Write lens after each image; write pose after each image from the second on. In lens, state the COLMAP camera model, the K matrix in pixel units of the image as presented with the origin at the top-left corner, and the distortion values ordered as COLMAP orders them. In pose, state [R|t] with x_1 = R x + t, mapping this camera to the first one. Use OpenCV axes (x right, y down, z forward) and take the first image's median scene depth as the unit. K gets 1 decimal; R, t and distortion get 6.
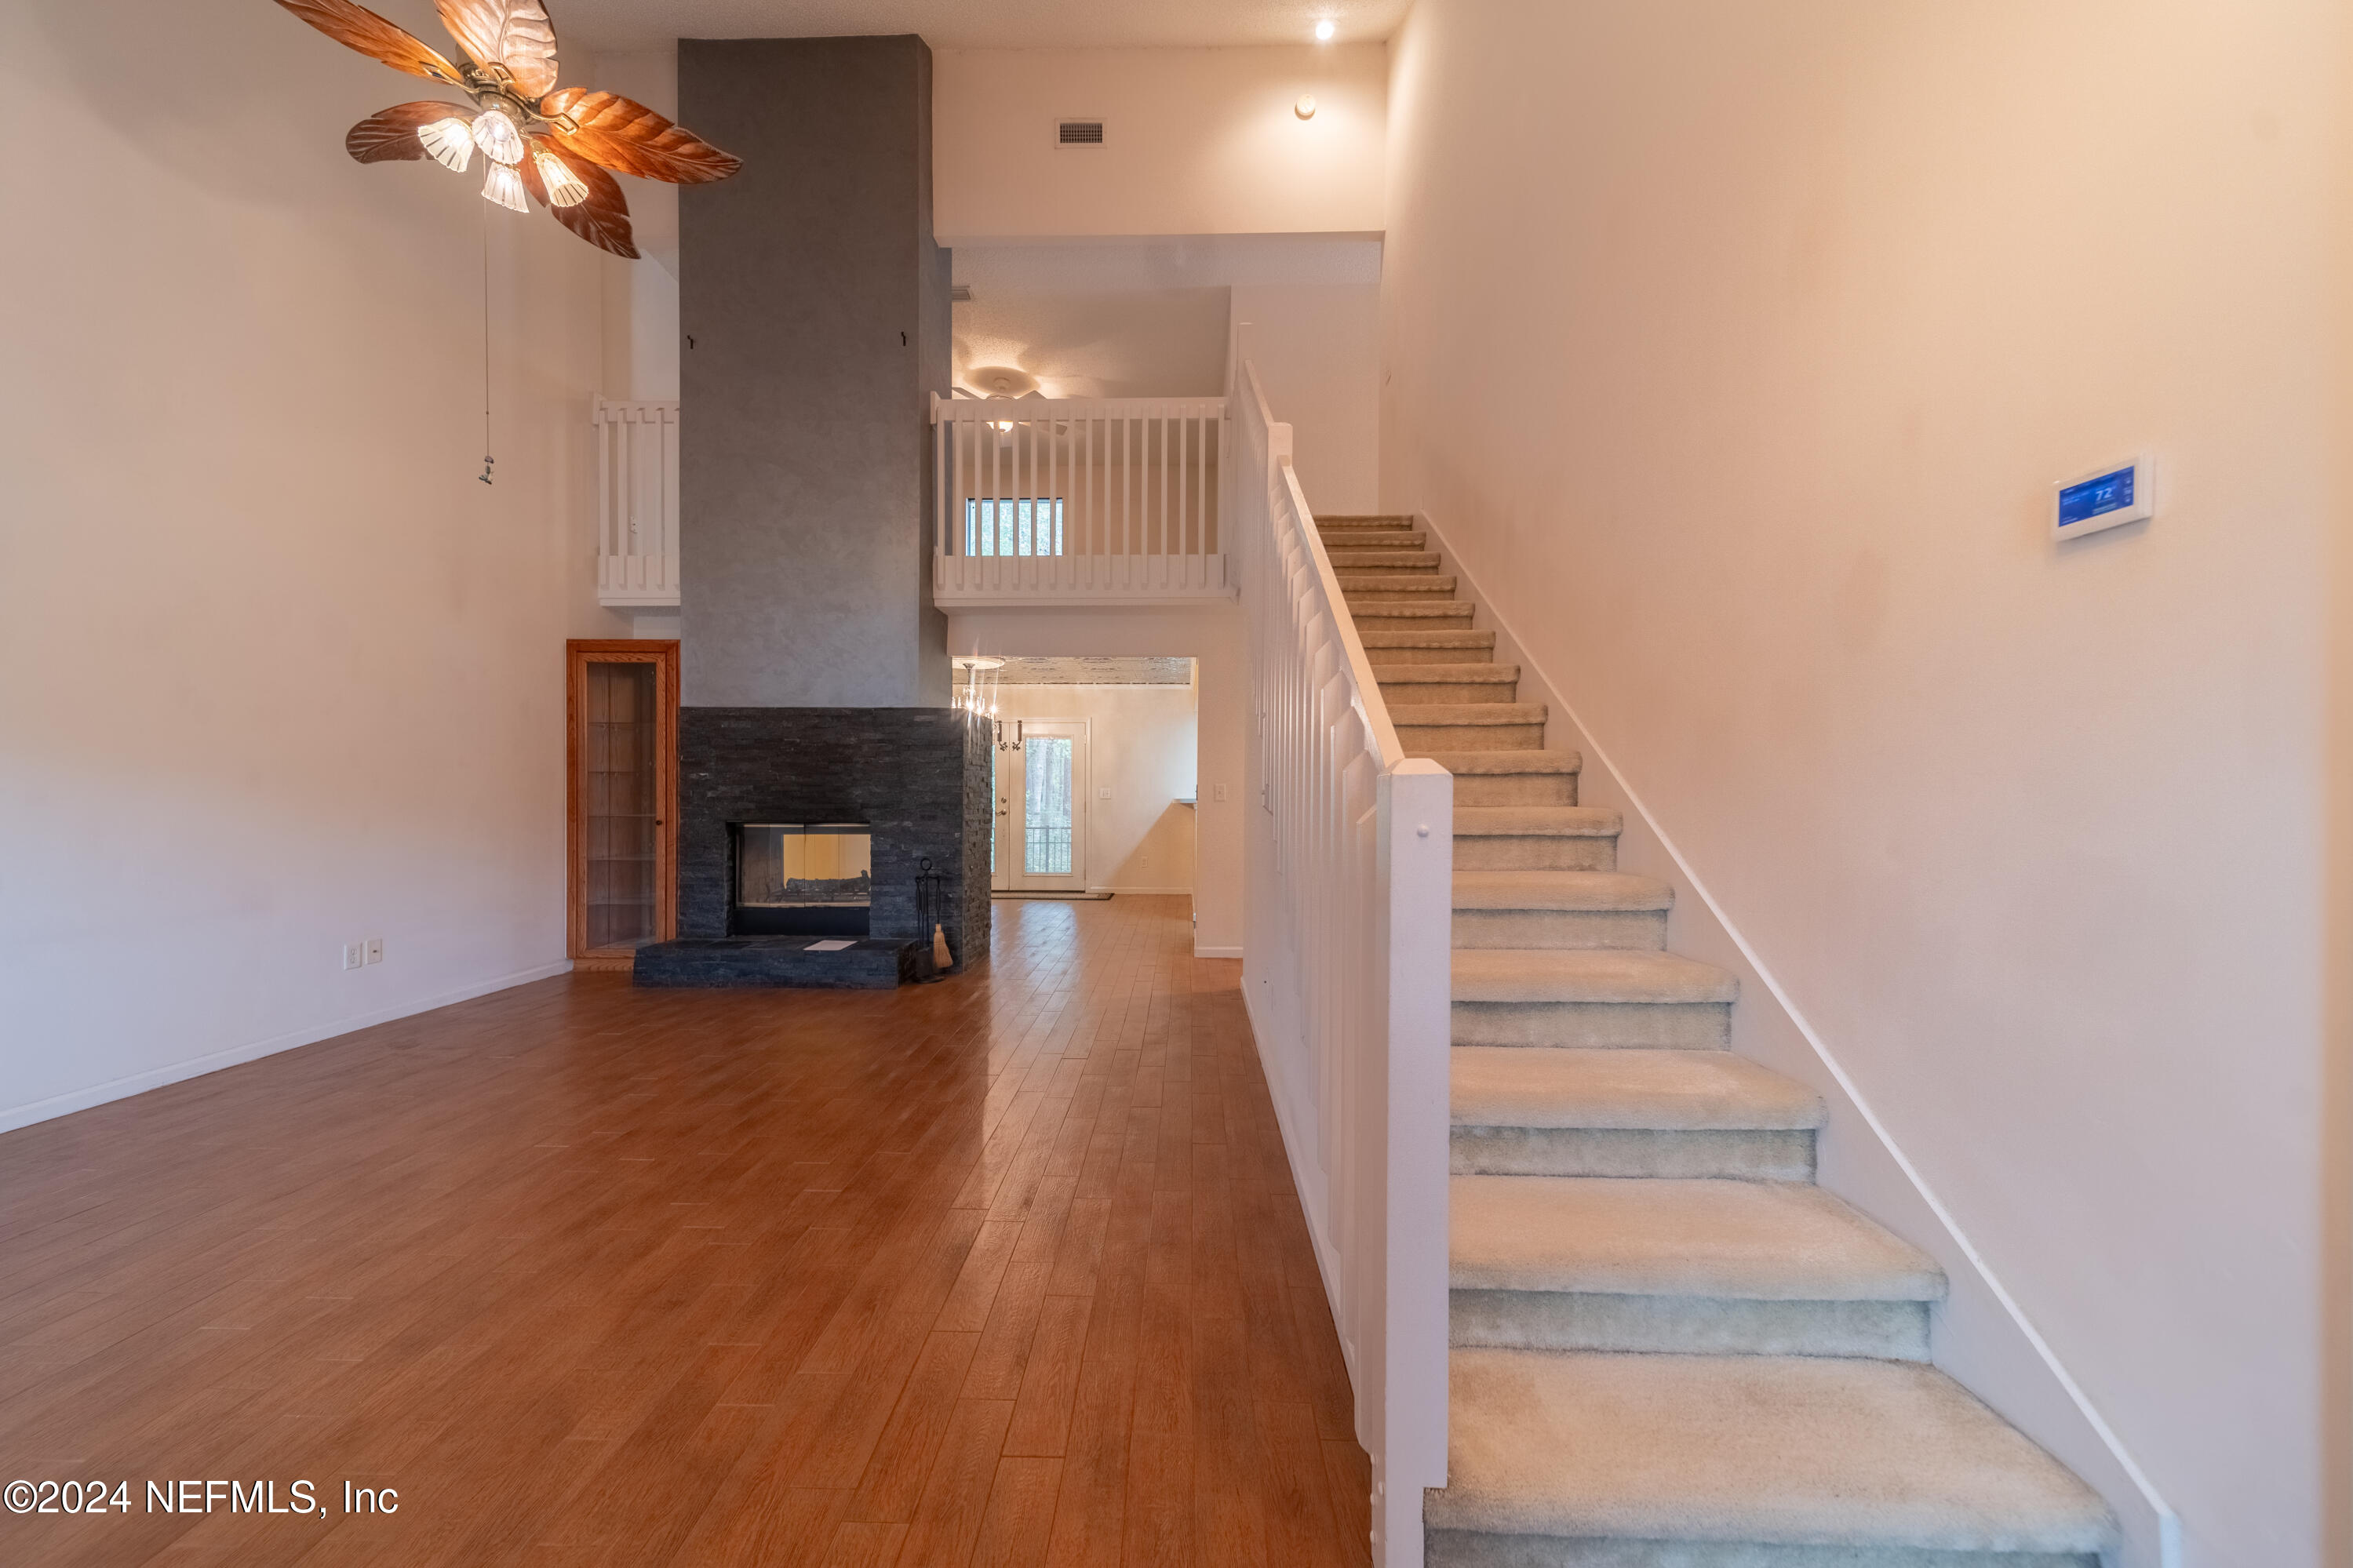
lens RADIAL K [[818.7, 0, 1169.1], [0, 818.7, 797.4], [0, 0, 1]] dist [0.013519, -0.001768]
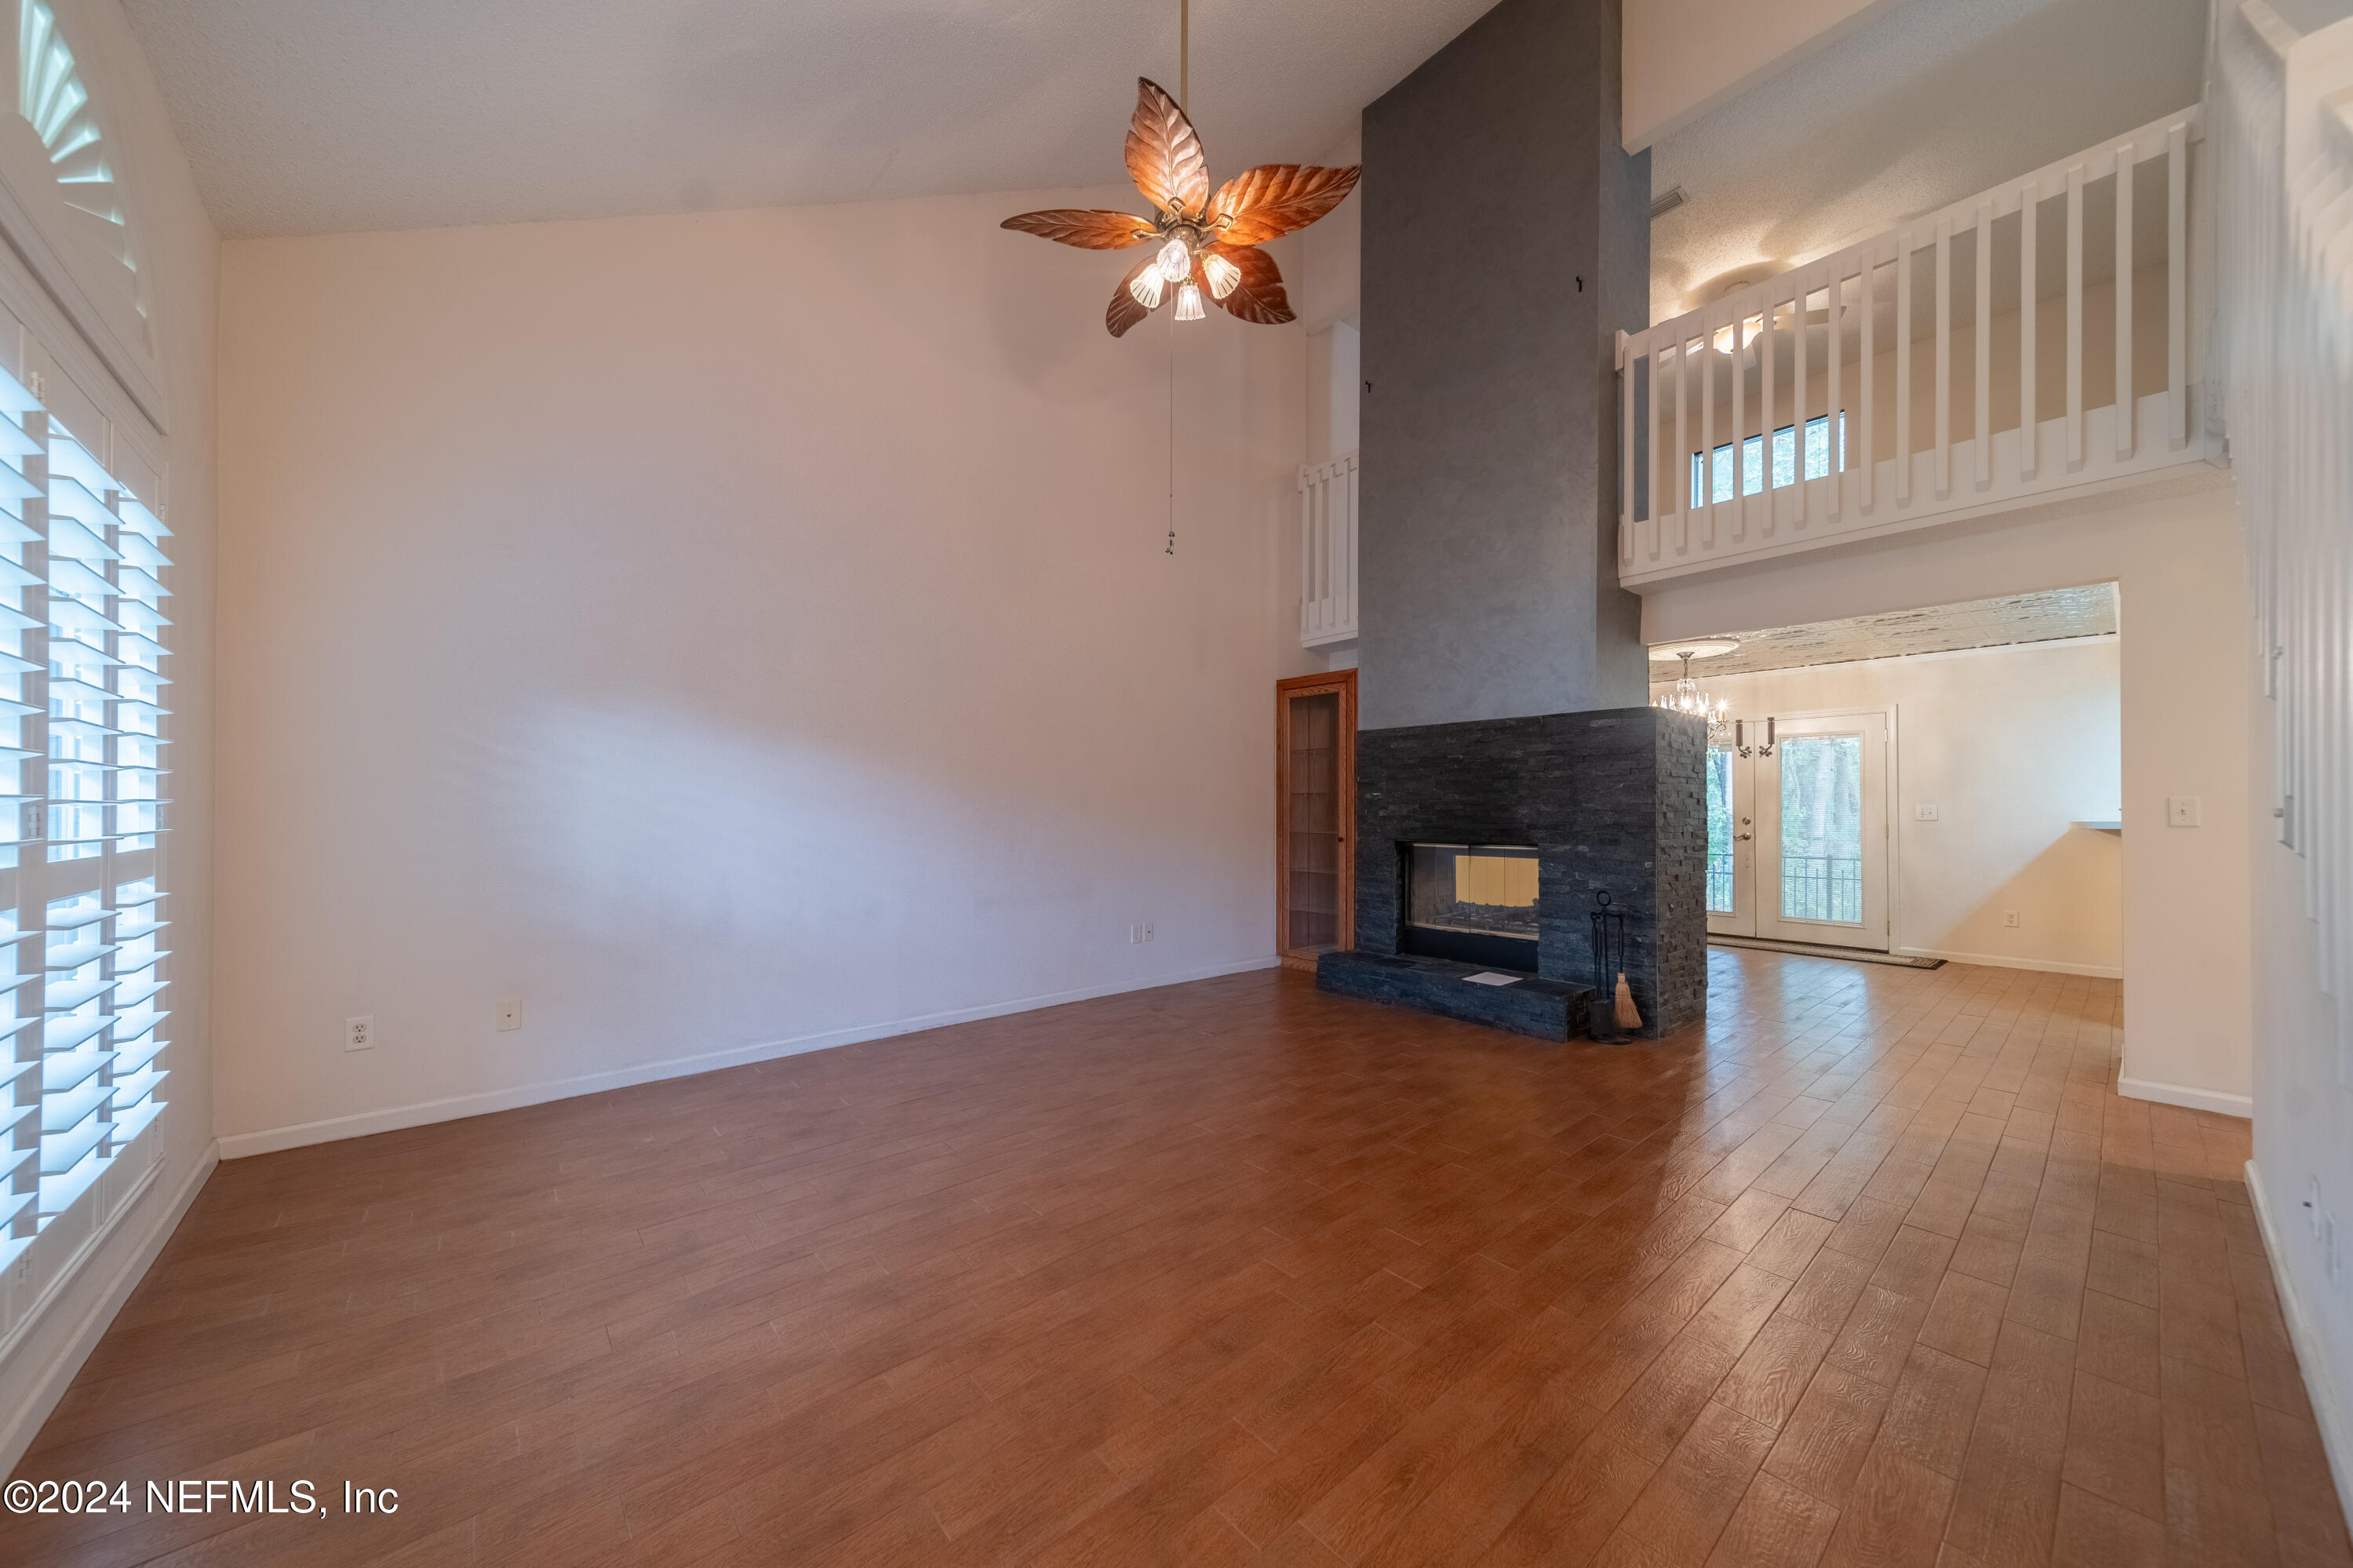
lens RADIAL K [[818.7, 0, 1158.4], [0, 818.7, 800.7], [0, 0, 1]] dist [0.013519, -0.001768]
pose [[0.663758, -0.010125, -0.747879, 0.025413], [-0.003371, 0.999858, -0.016527, -0.001845], [0.747940, 0.013491, 0.663629, 0.107580]]
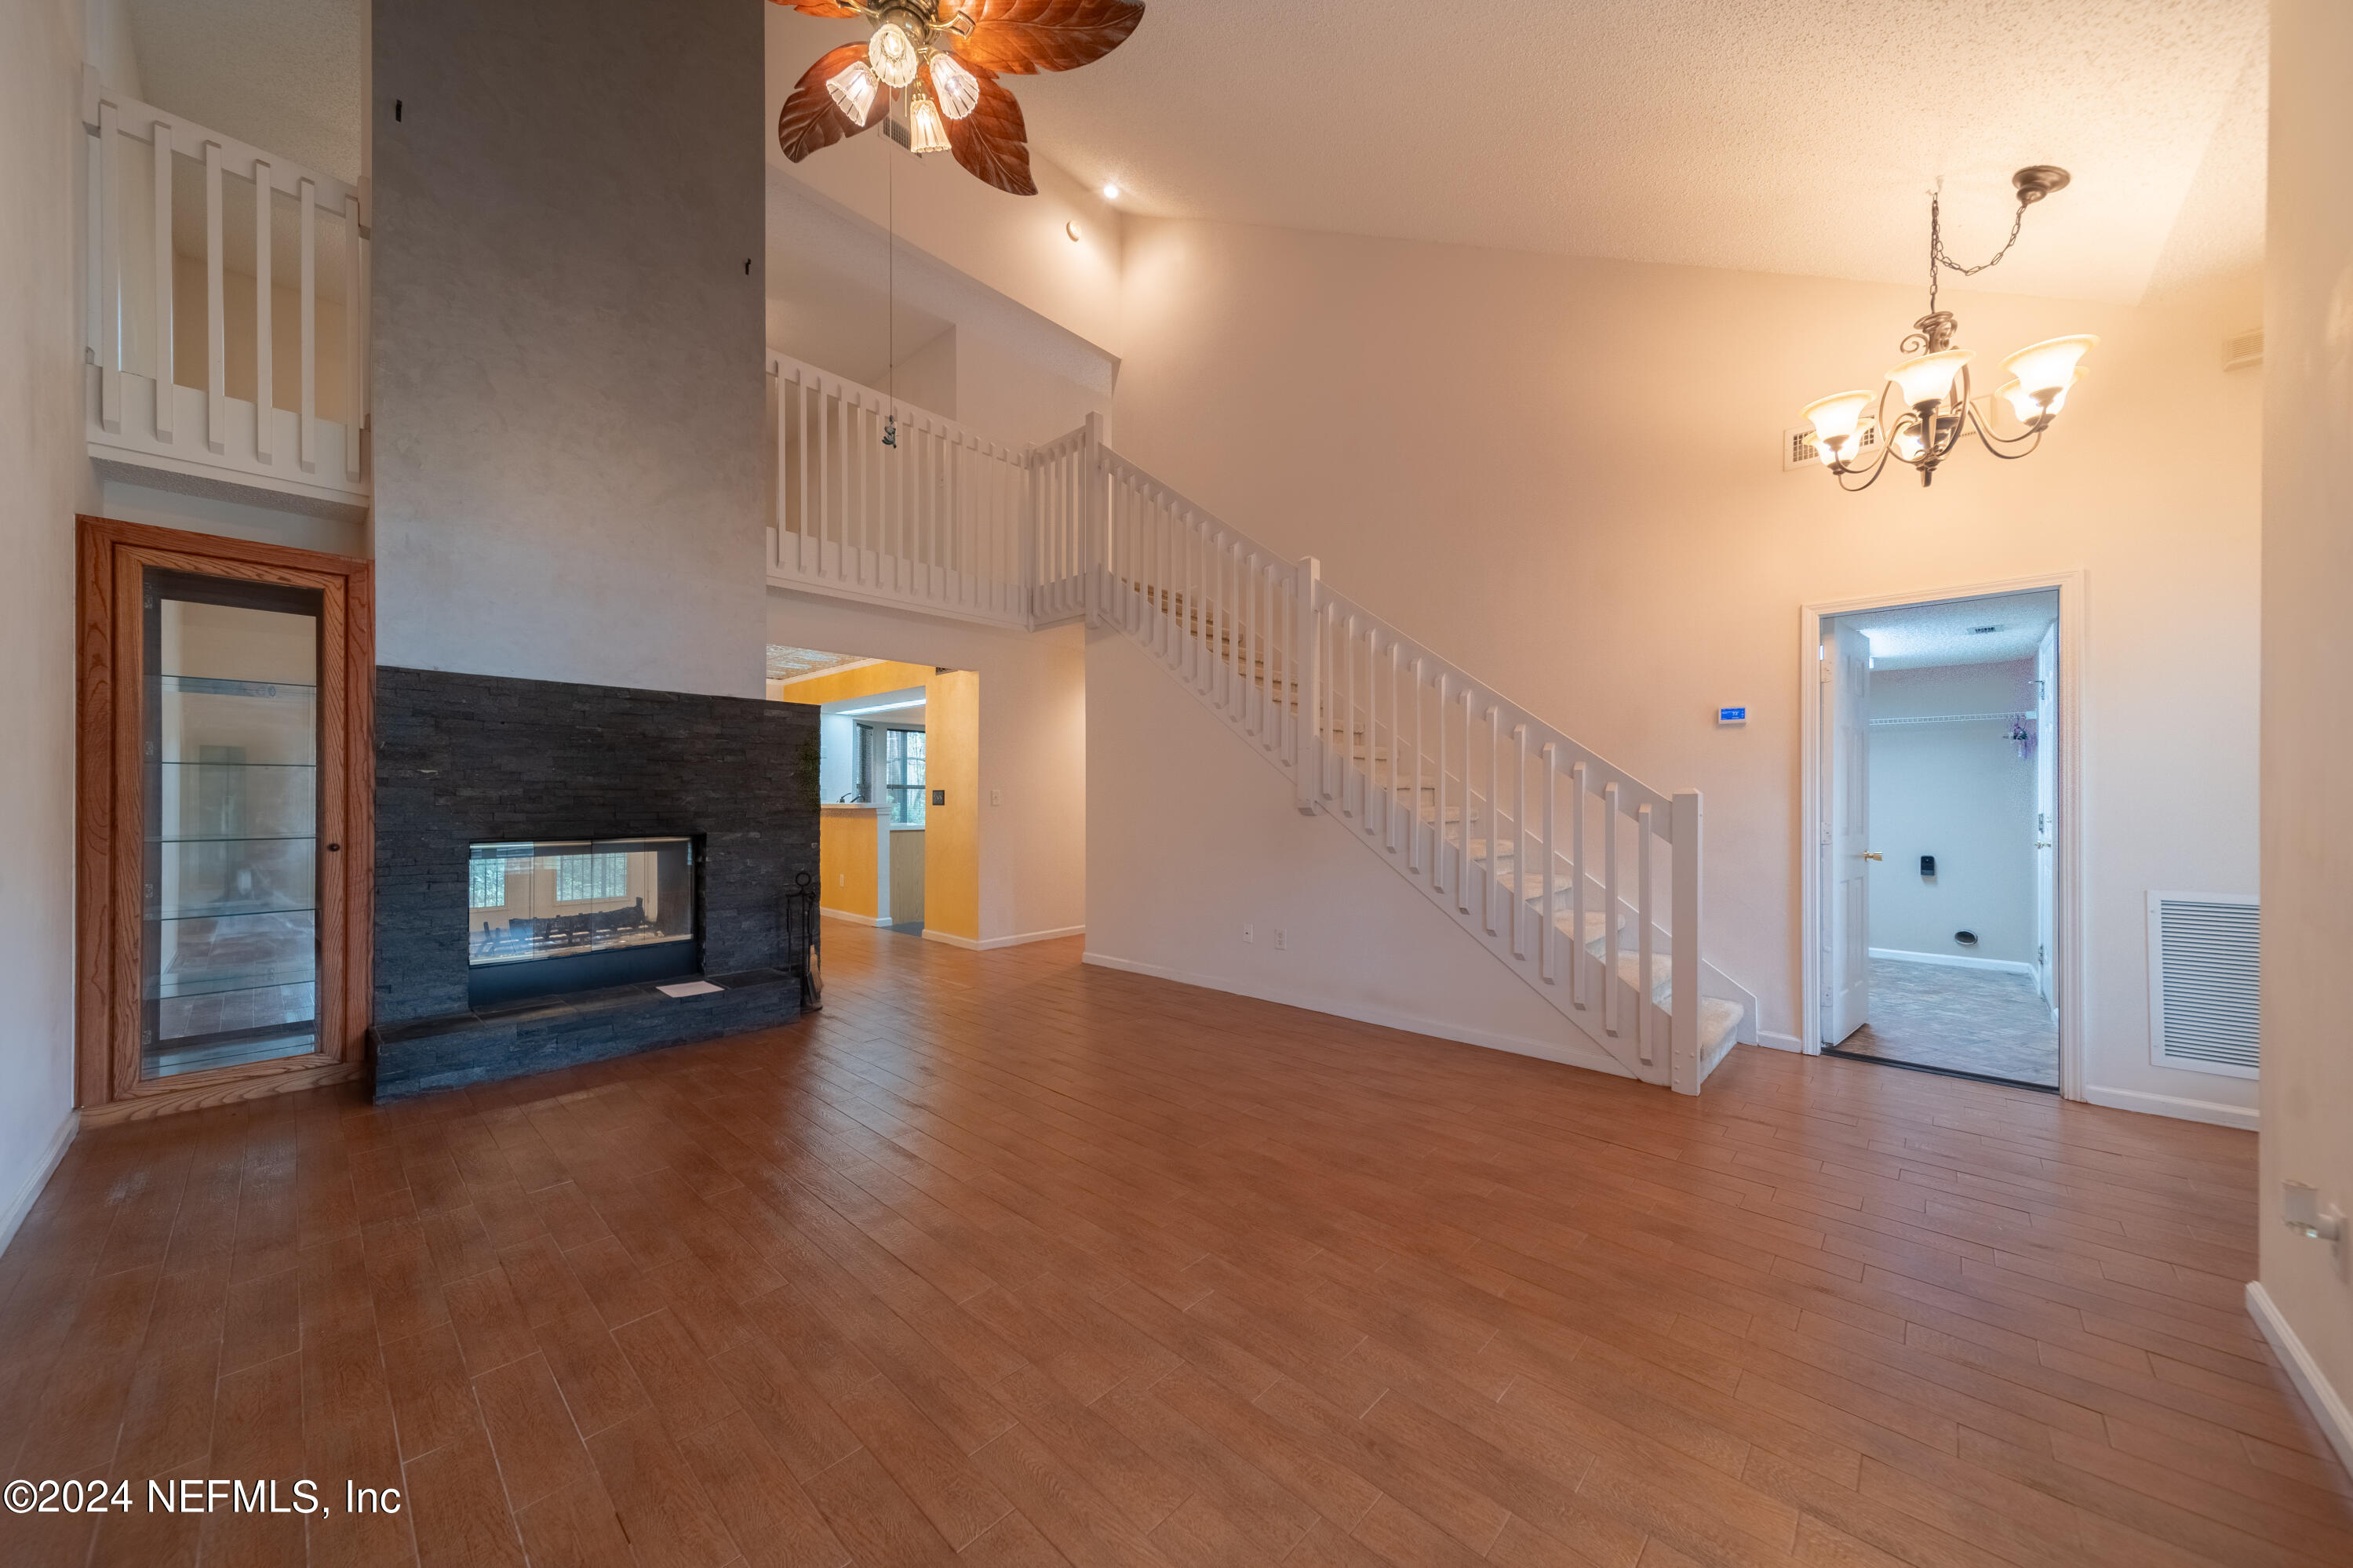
lens RADIAL K [[818.7, 0, 1168.3], [0, 818.7, 793.3], [0, 0, 1]] dist [0.013519, -0.001768]
pose [[0.664345, 0.003879, 0.747416, -0.671290], [0.003092, 0.999964, -0.007938, -0.003208], [-0.747420, 0.007585, 0.664309, 0.109166]]
